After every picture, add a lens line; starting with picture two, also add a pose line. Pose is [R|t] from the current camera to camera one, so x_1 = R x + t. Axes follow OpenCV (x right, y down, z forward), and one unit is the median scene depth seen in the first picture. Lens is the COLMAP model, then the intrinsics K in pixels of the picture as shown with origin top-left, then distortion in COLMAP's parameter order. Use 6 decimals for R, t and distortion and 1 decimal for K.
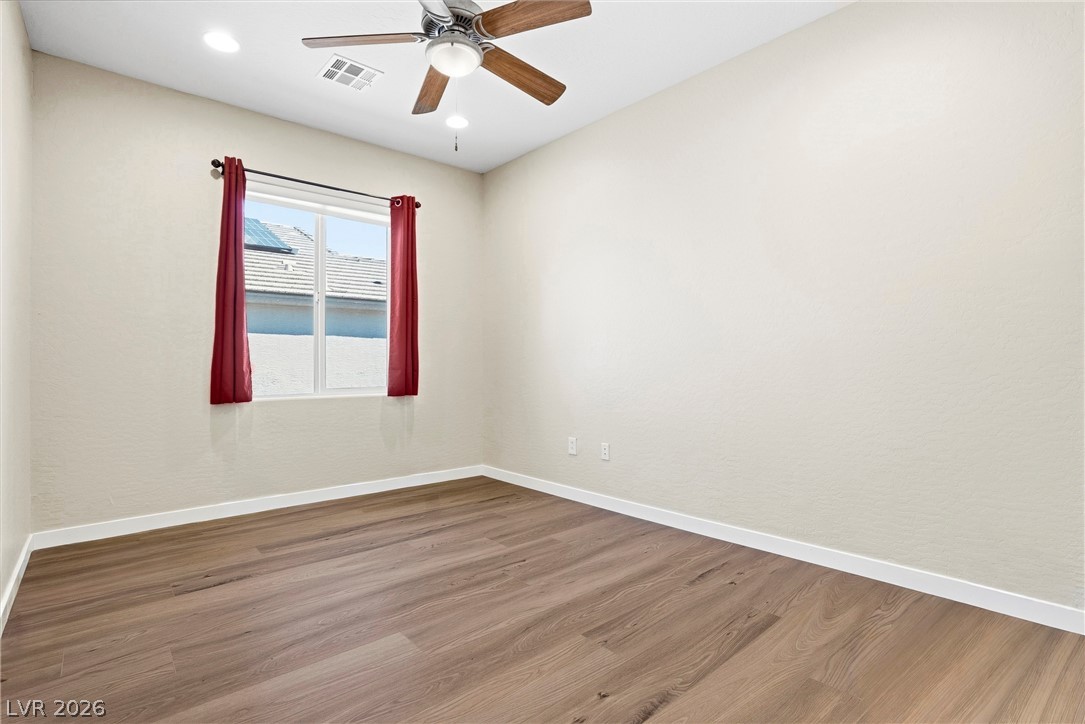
lens RADIAL K [[502.6, 0, 542.4], [0, 502.6, 359.9], [0, 0, 1]] dist [-0.005665, -0.000393]
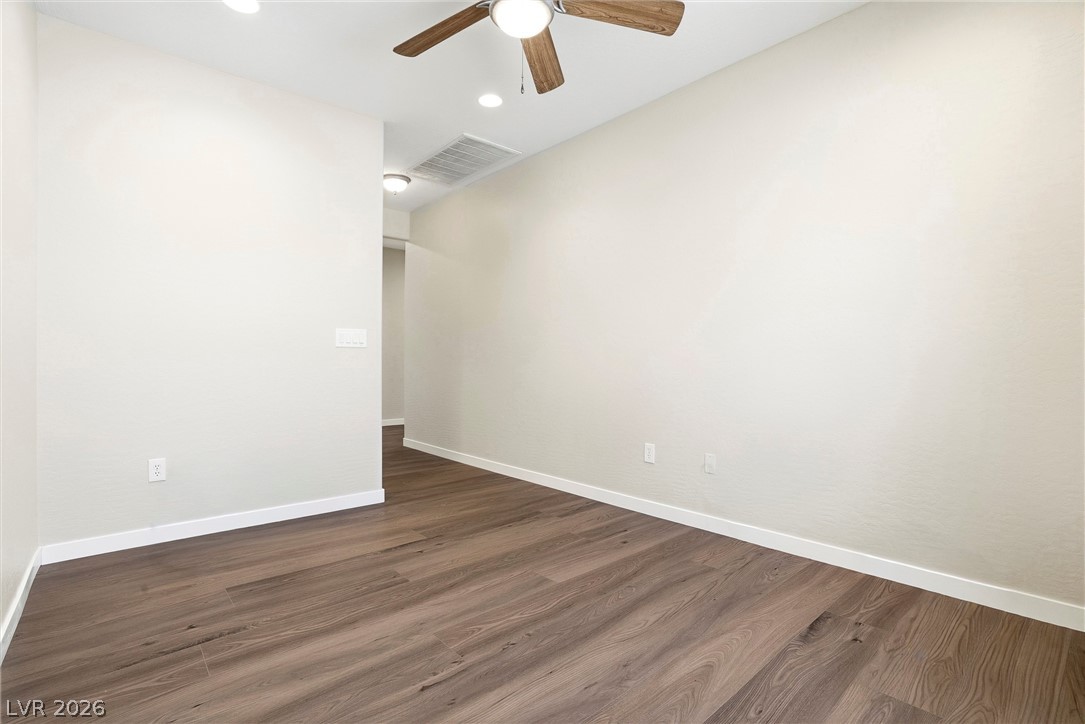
lens RADIAL K [[502.6, 0, 542.8], [0, 502.6, 361.9], [0, 0, 1]] dist [-0.005665, -0.000393]
pose [[-0.999954, 0.008872, 0.003747, -0.222265], [0.008857, 0.999953, -0.004053, 0.013308], [-0.003783, -0.004020, -0.999985, 1.920865]]
